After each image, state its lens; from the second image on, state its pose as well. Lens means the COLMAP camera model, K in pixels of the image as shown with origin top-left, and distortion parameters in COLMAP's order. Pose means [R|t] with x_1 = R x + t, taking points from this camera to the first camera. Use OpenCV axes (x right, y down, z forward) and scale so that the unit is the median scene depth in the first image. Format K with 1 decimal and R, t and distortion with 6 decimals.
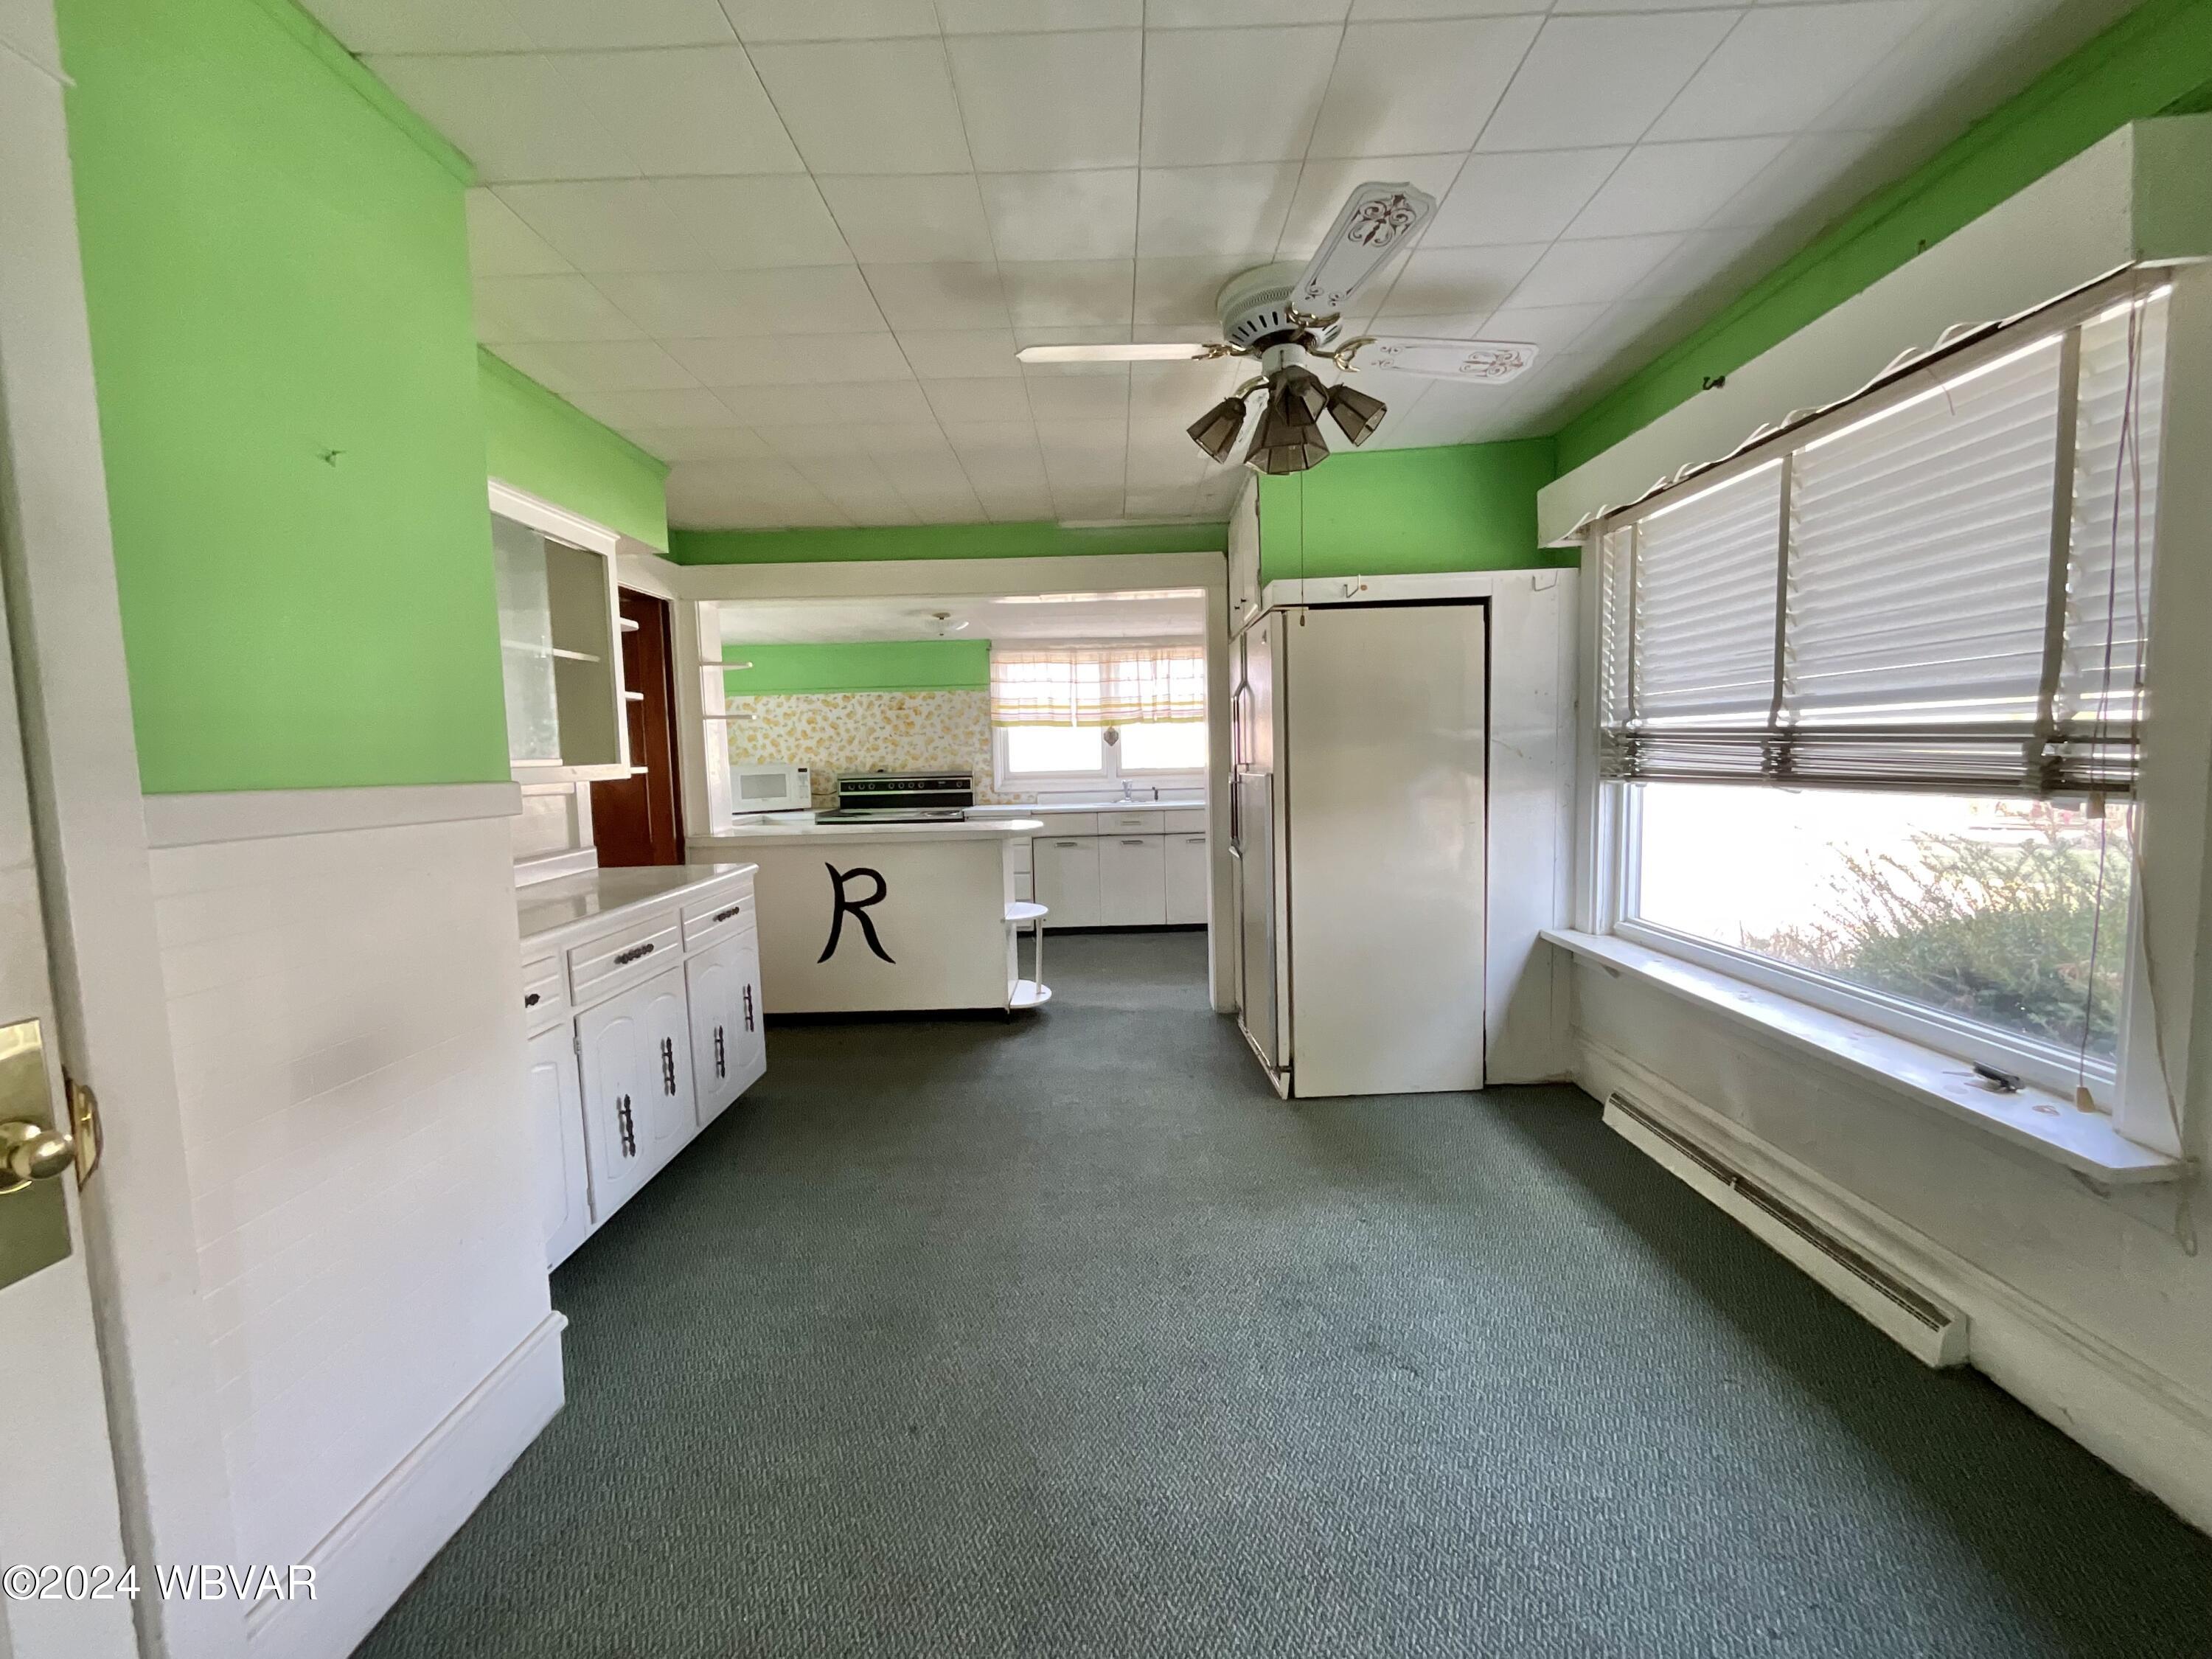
lens RADIAL K [[905.3, 0, 1106.0], [0, 905.3, 829.5], [0, 0, 1]] dist [-0.000723, 0.000049]
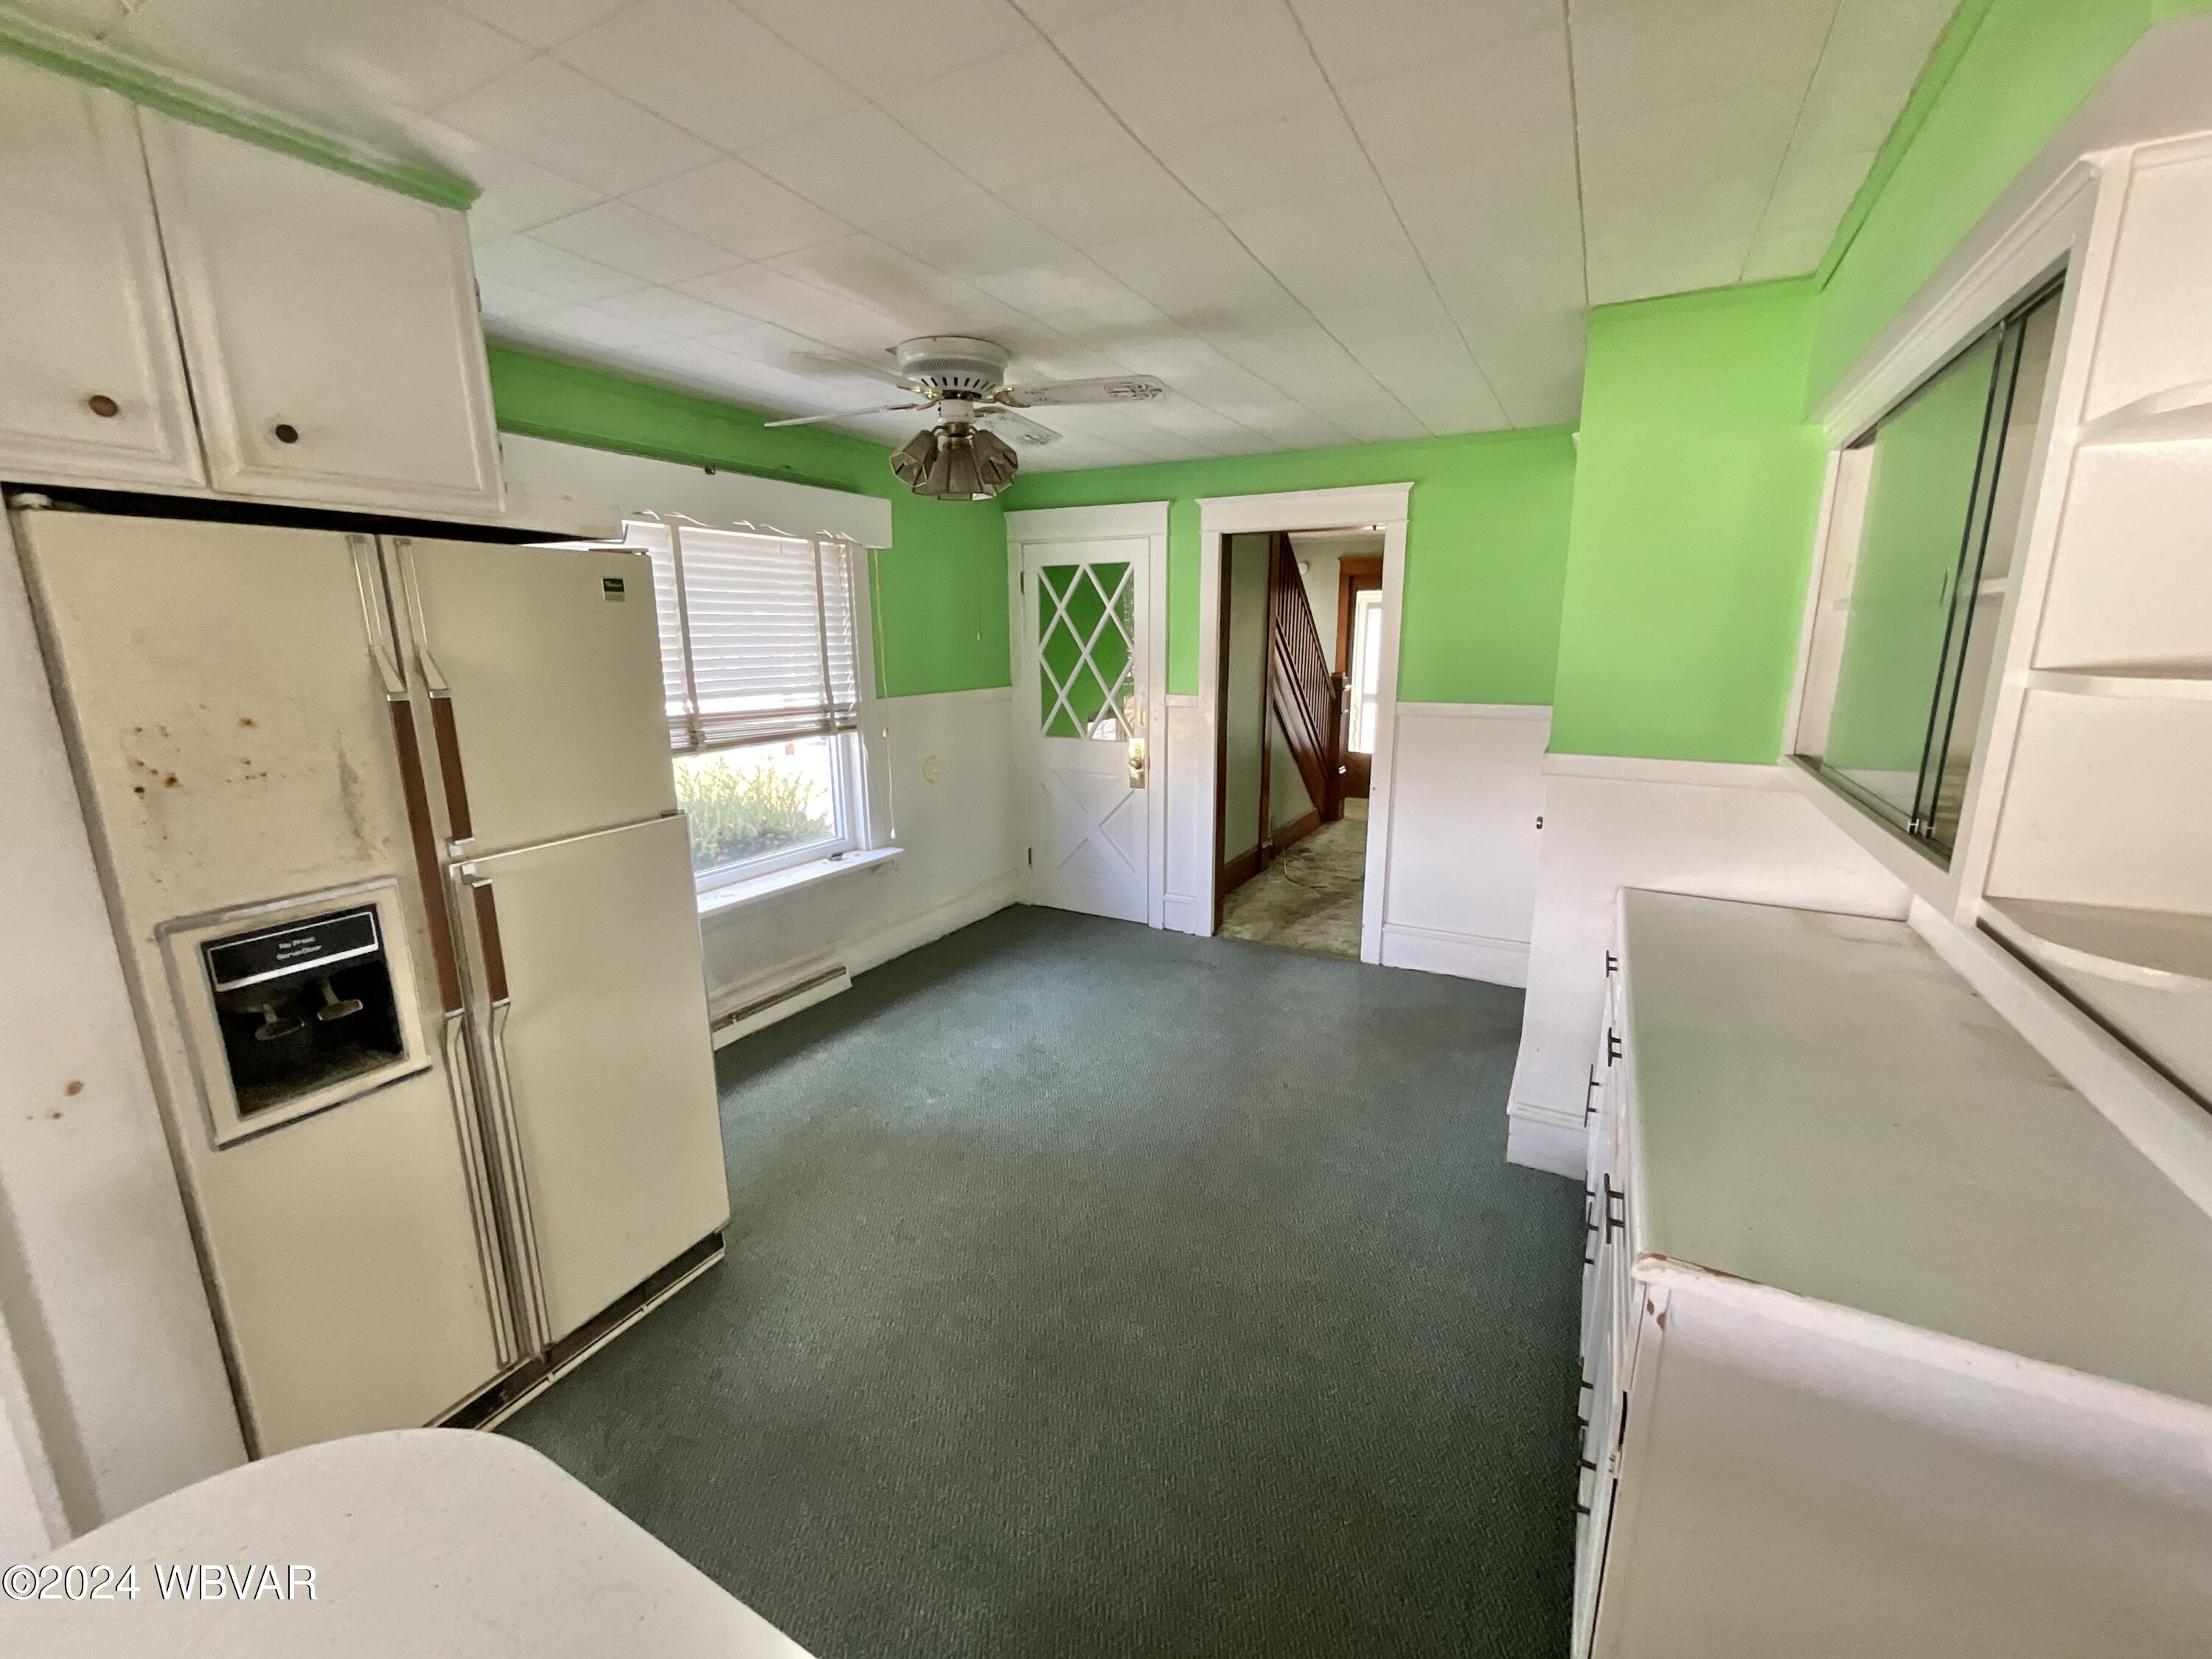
lens RADIAL K [[905.3, 0, 1106.0], [0, 905.3, 829.5], [0, 0, 1]] dist [-0.000723, 0.000049]
pose [[-0.880857, -0.068805, 0.468355, -0.740769], [0.069817, 0.959678, 0.272292, -0.386807], [-0.468205, 0.272549, -0.840536, 2.660700]]
